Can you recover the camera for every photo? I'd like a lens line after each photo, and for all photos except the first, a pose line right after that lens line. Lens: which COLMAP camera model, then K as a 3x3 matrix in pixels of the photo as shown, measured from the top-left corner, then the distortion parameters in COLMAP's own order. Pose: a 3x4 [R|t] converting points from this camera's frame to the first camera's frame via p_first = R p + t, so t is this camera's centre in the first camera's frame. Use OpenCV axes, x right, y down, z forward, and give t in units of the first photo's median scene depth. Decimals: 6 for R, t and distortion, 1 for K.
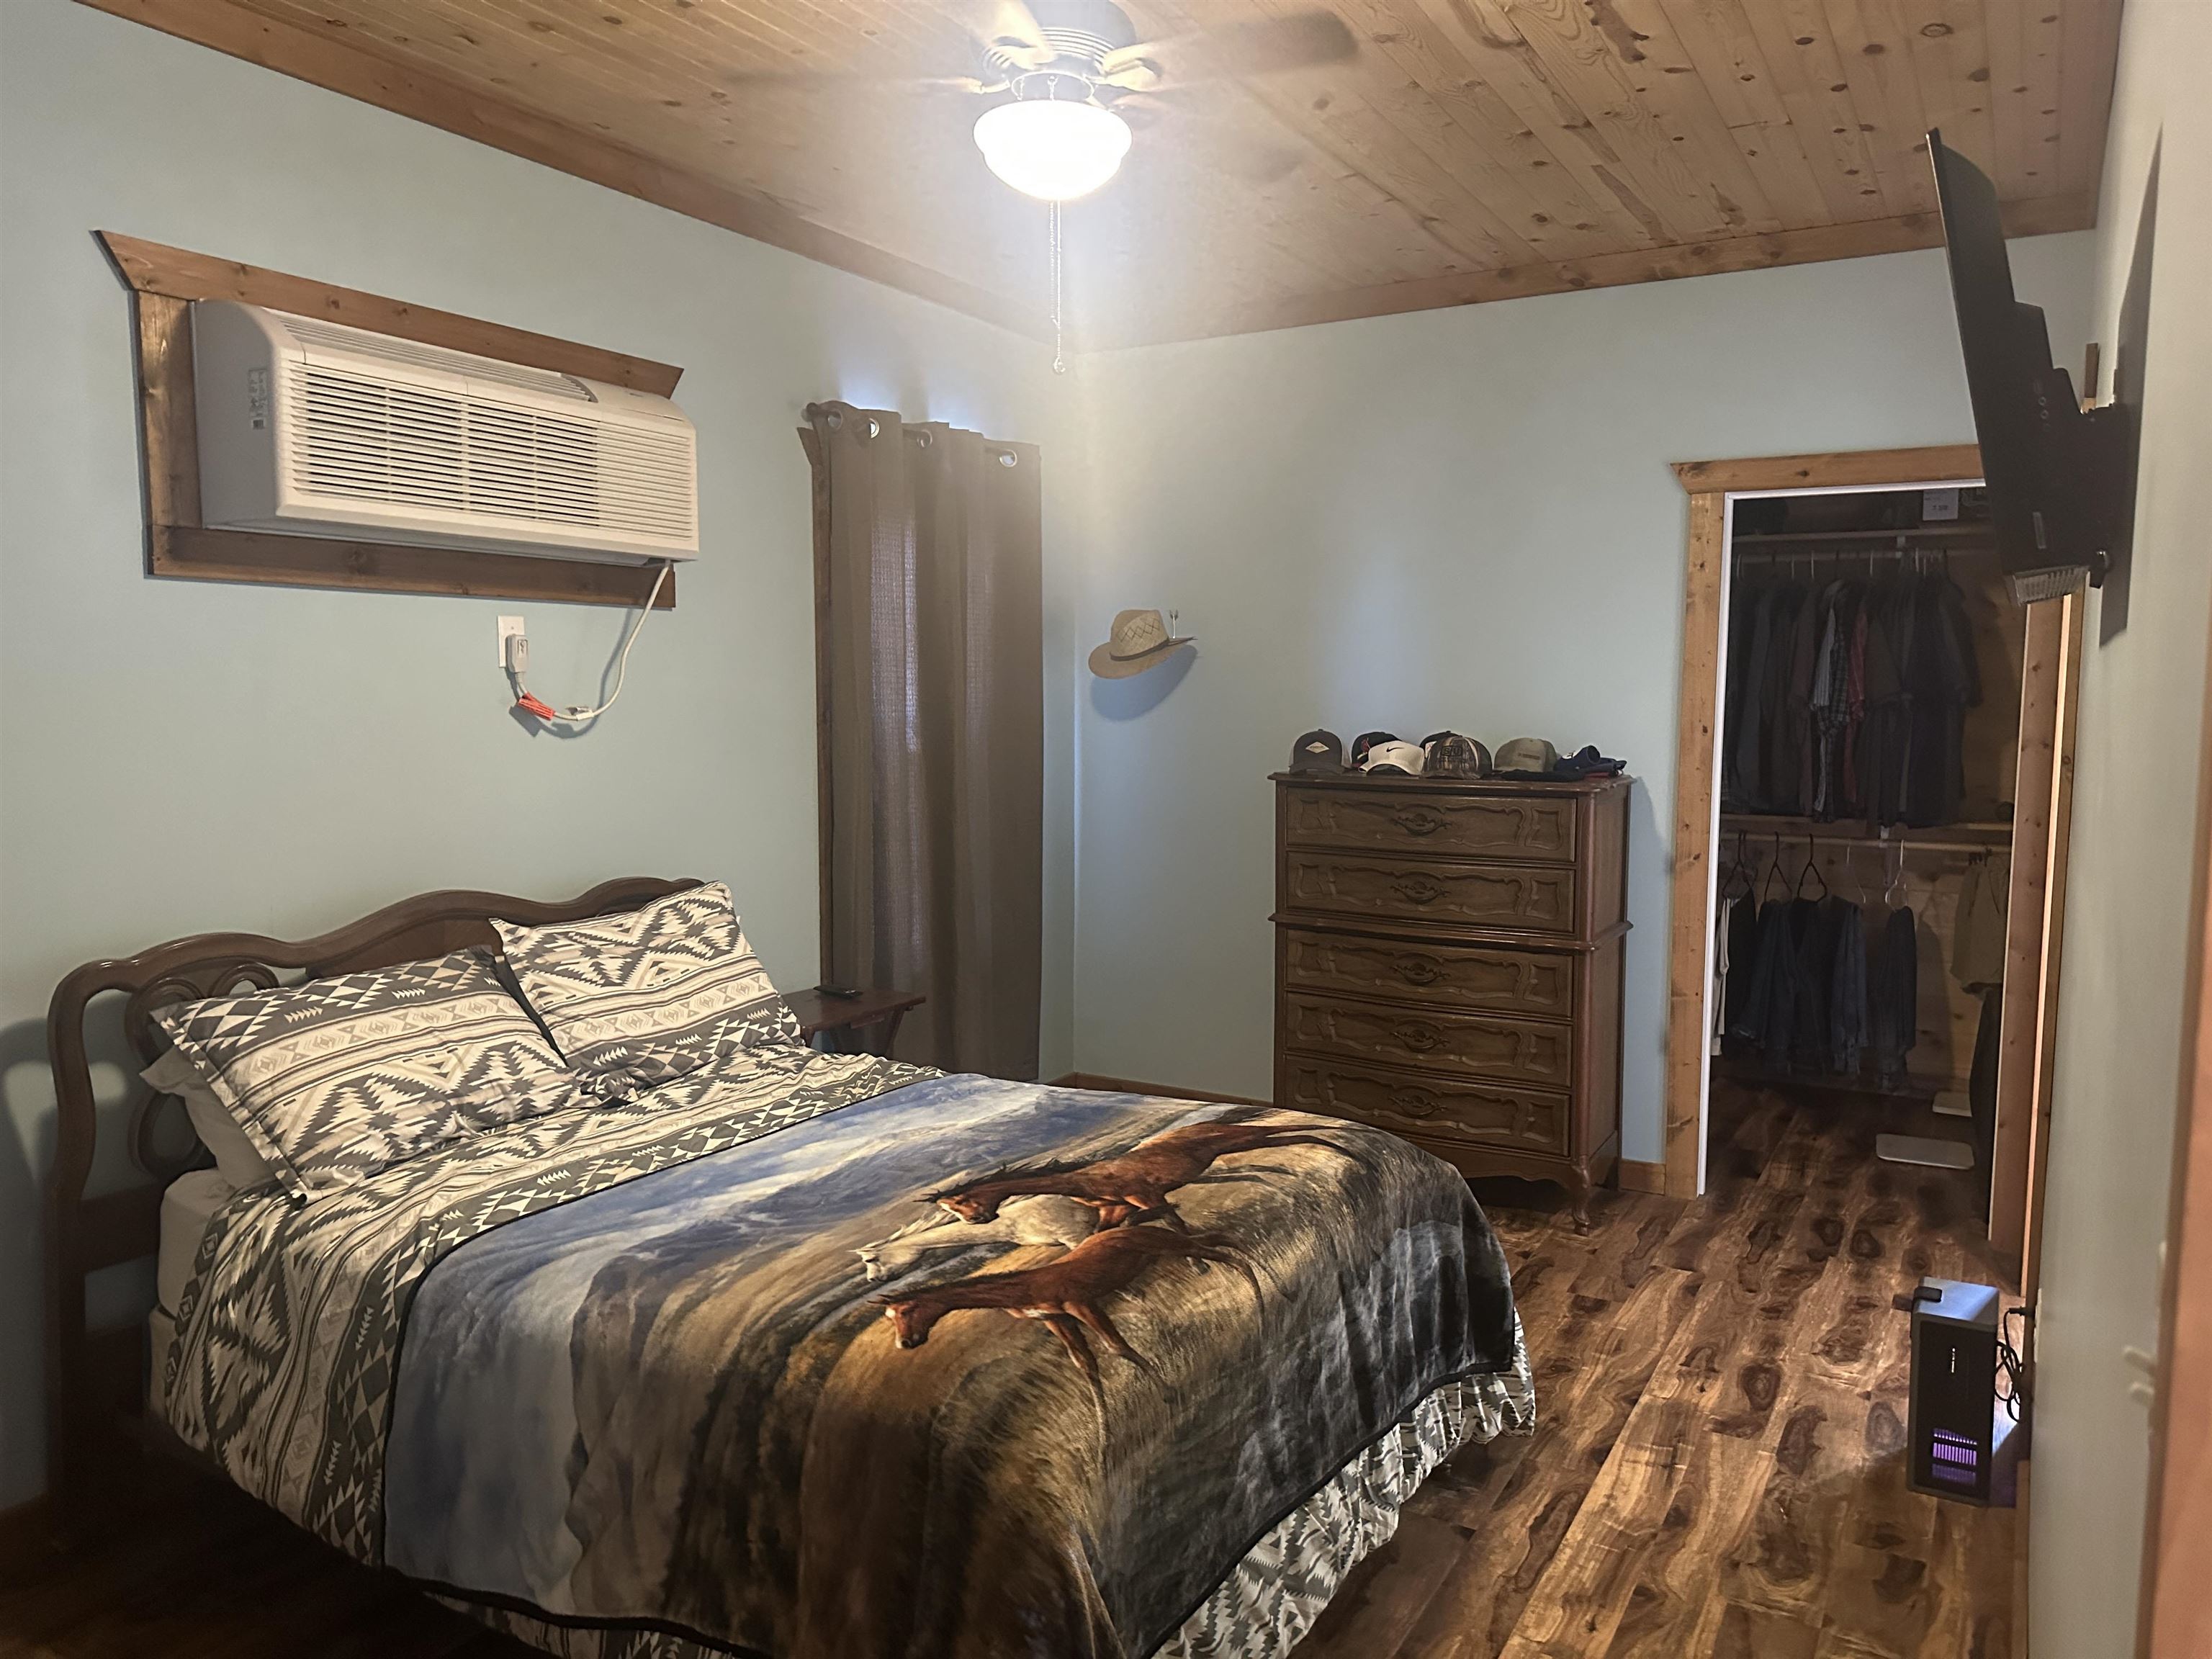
lens RADIAL K [[1563.1, 0, 1108.8], [0, 1563.1, 826.9], [0, 0, 1]] dist [0.102037, -0.166759]
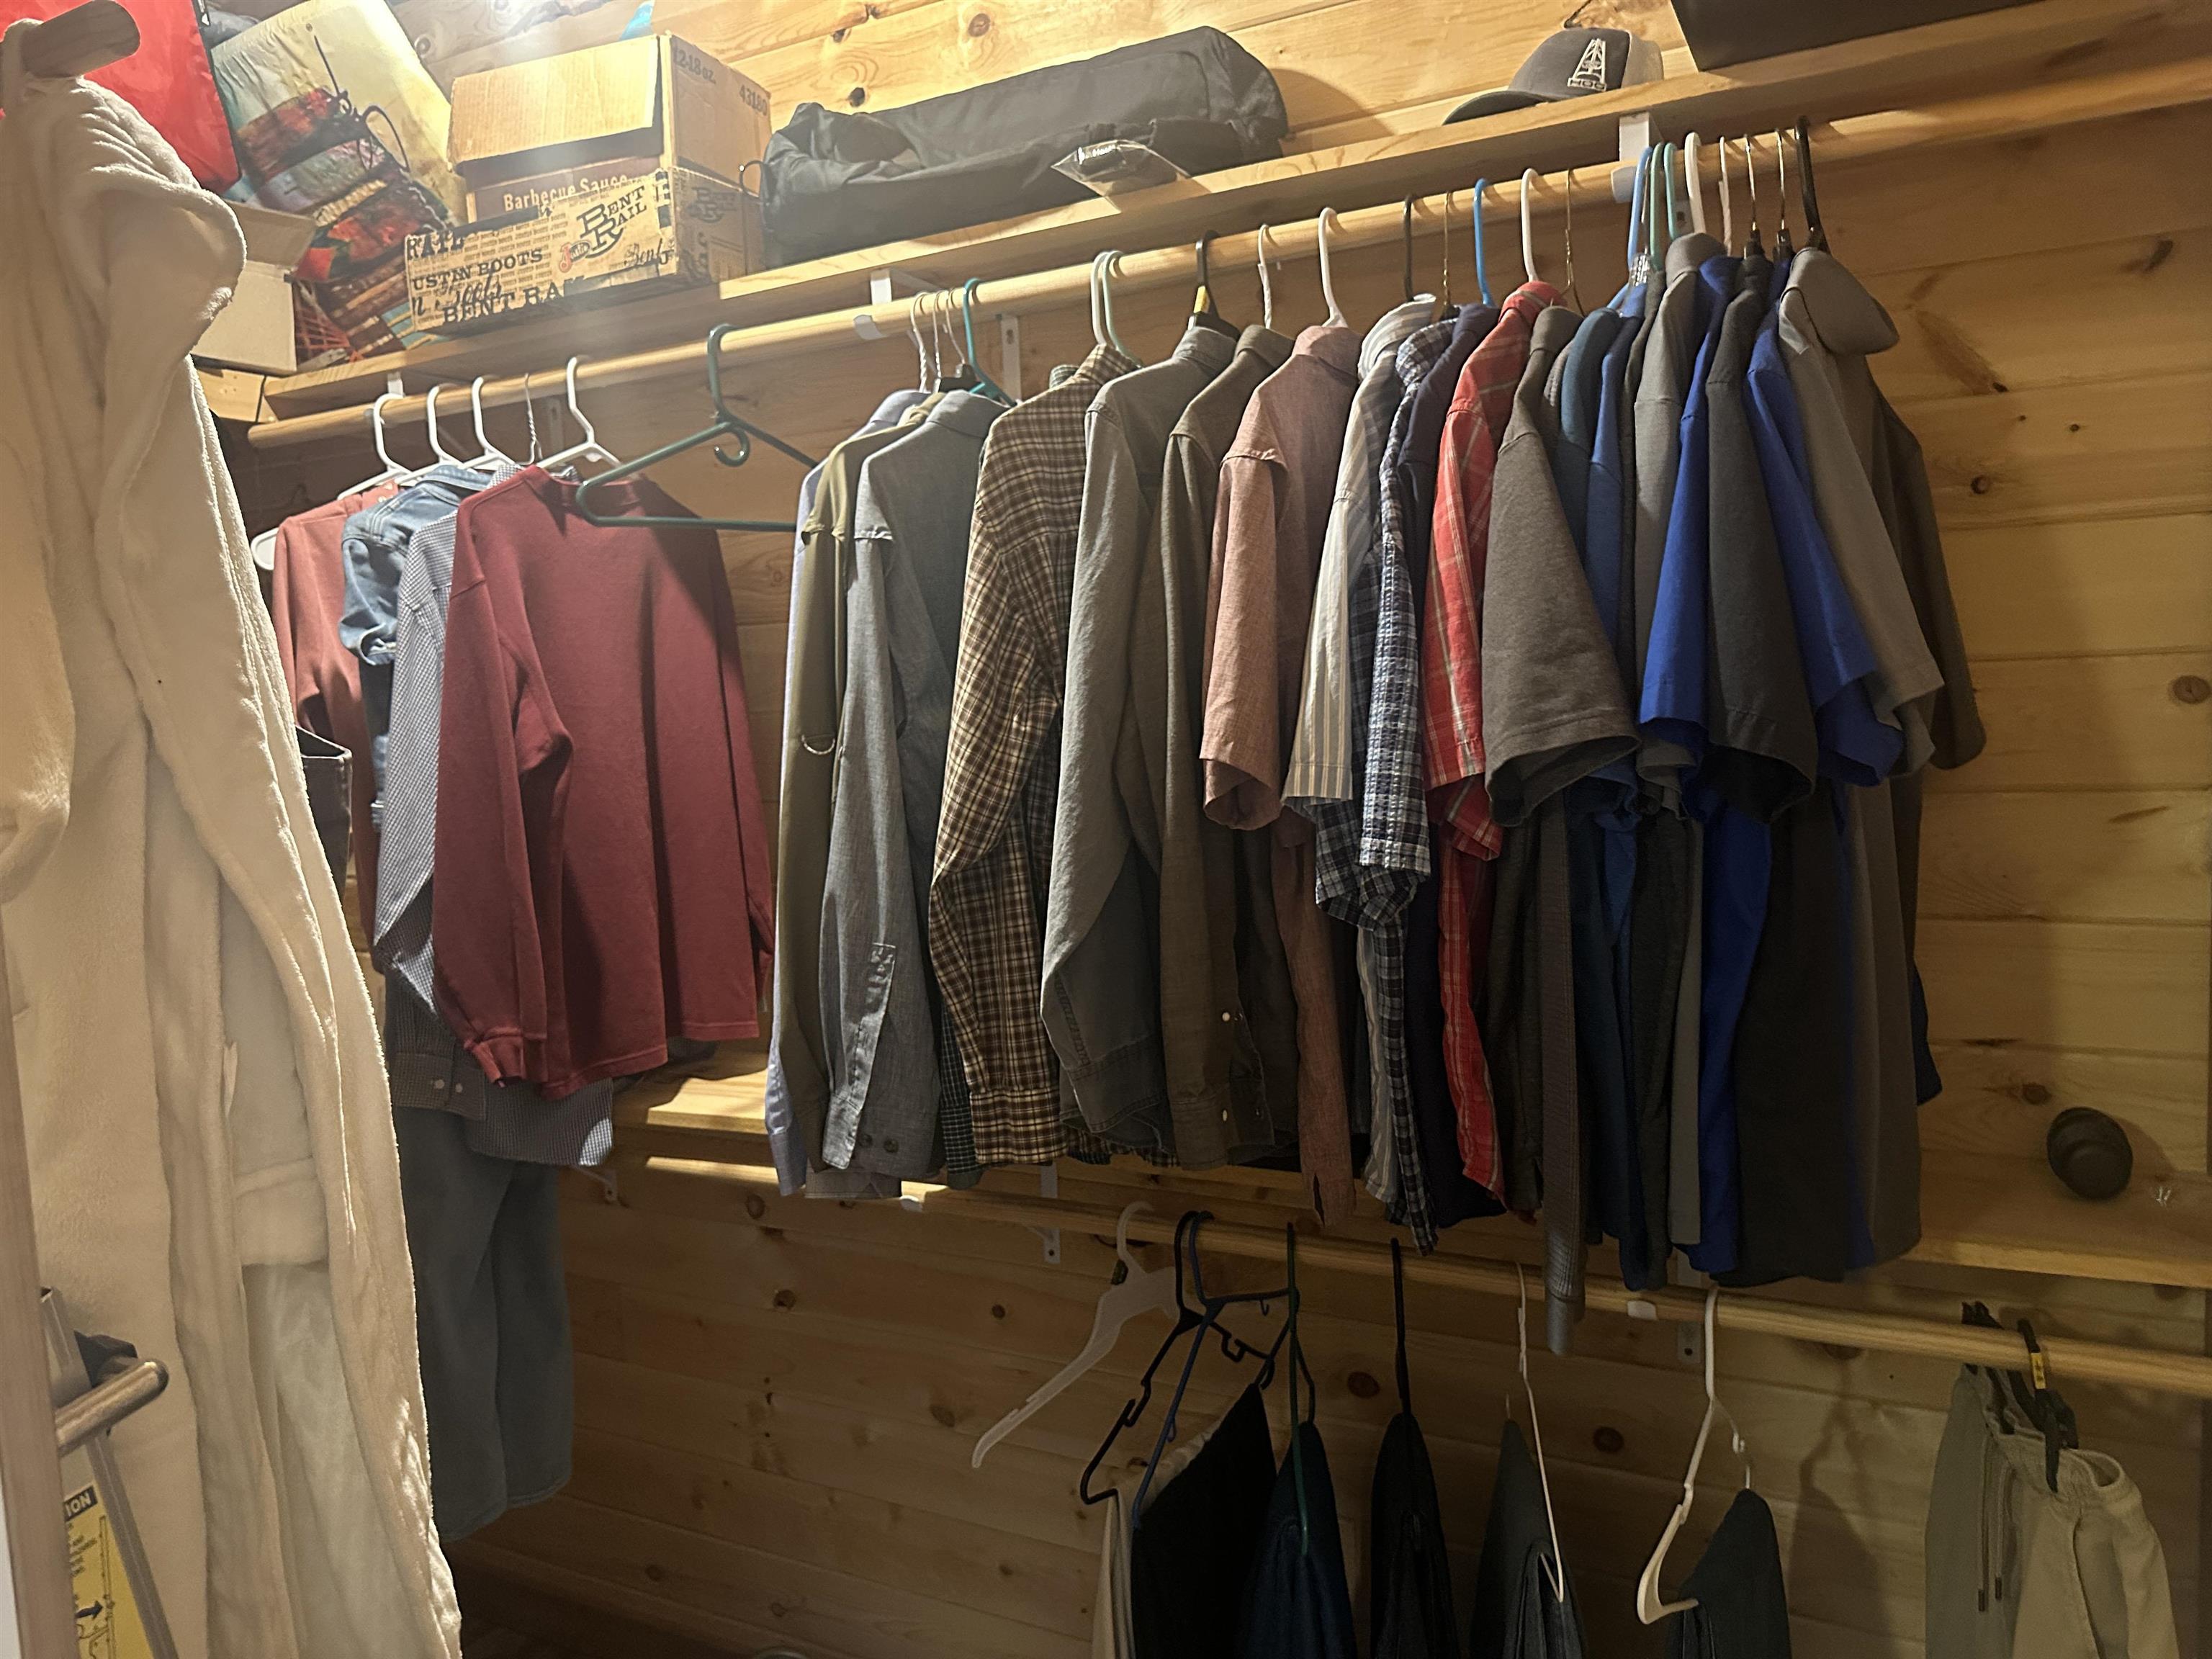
lens RADIAL K [[1520.1, 0, 1113.0], [0, 1520.1, 818.0], [0, 0, 1]] dist [0.125007, -0.168627]
pose [[0.998219, -0.046764, 0.037040, 0.698752], [0.047374, 0.998753, -0.015761, -0.121427], [-0.036257, 0.017488, 0.999189, 1.318987]]
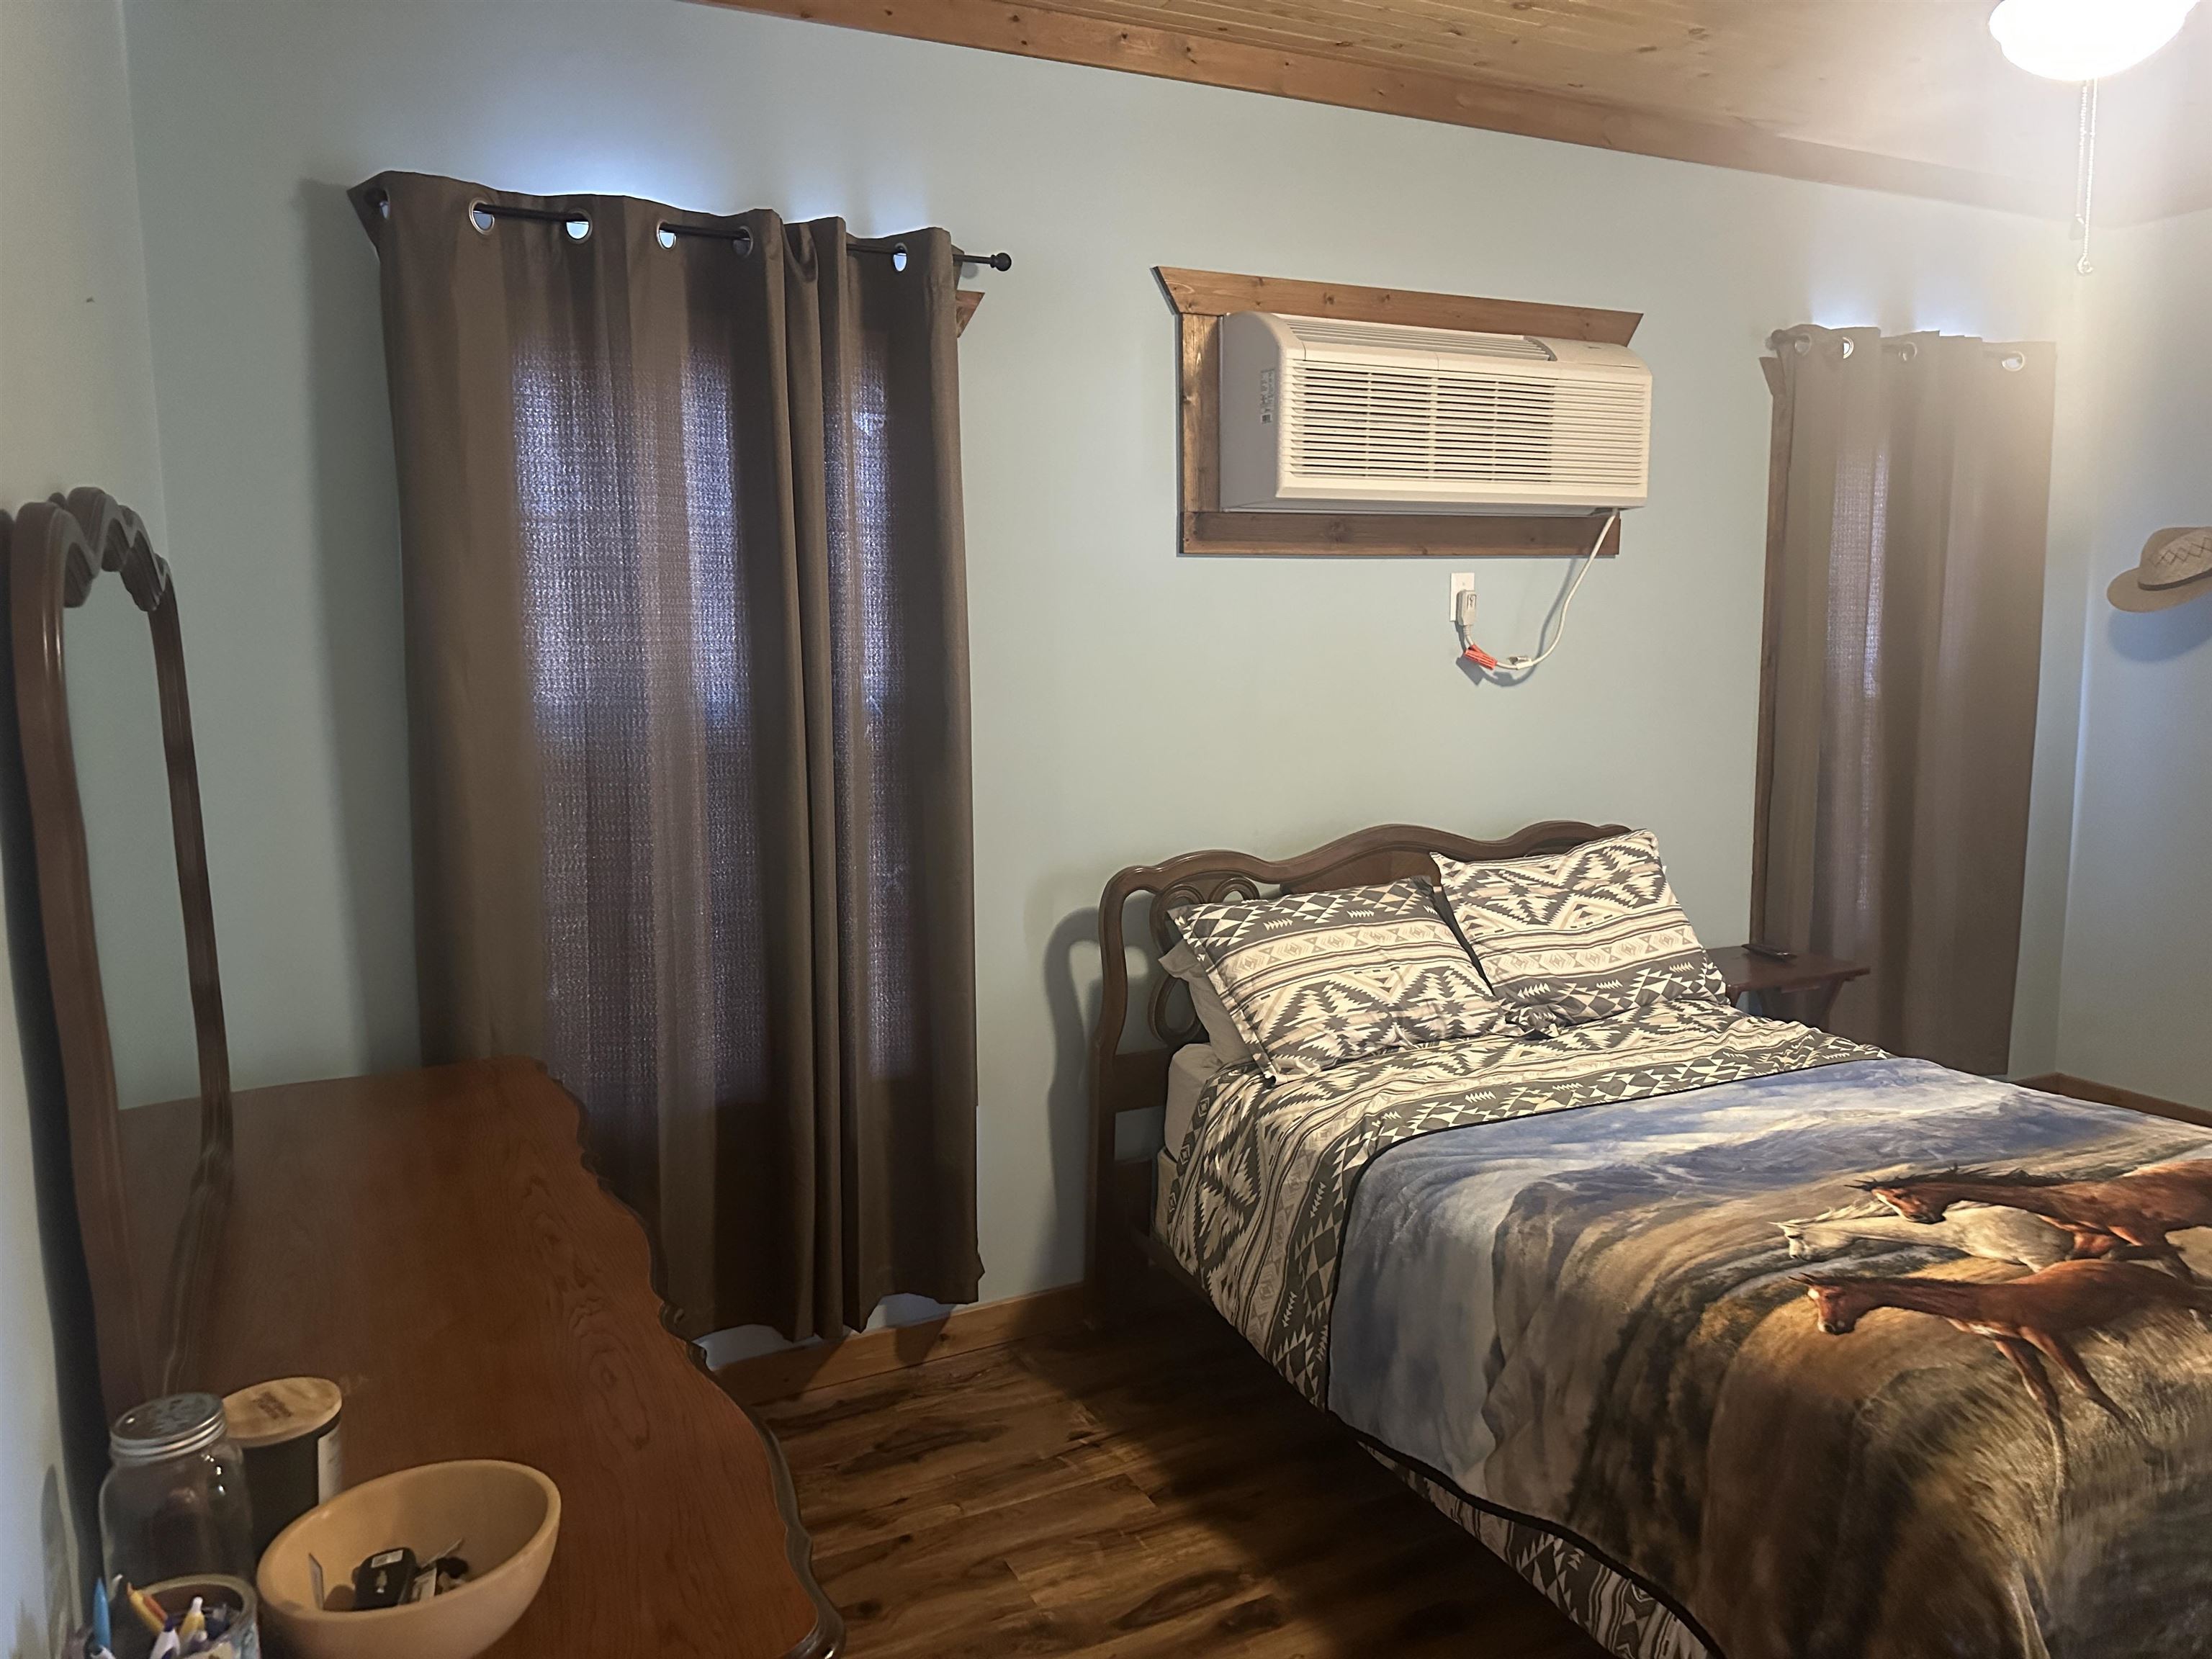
lens RADIAL K [[1551.8, 0, 1114.7], [0, 1551.8, 808.3], [0, 0, 1]] dist [0.083949, -0.083164]
pose [[0.841113, 0.054041, -0.538152, 0.005033], [-0.037941, 0.998440, 0.040962, -0.010864], [0.539526, -0.014035, 0.841852, -0.035517]]
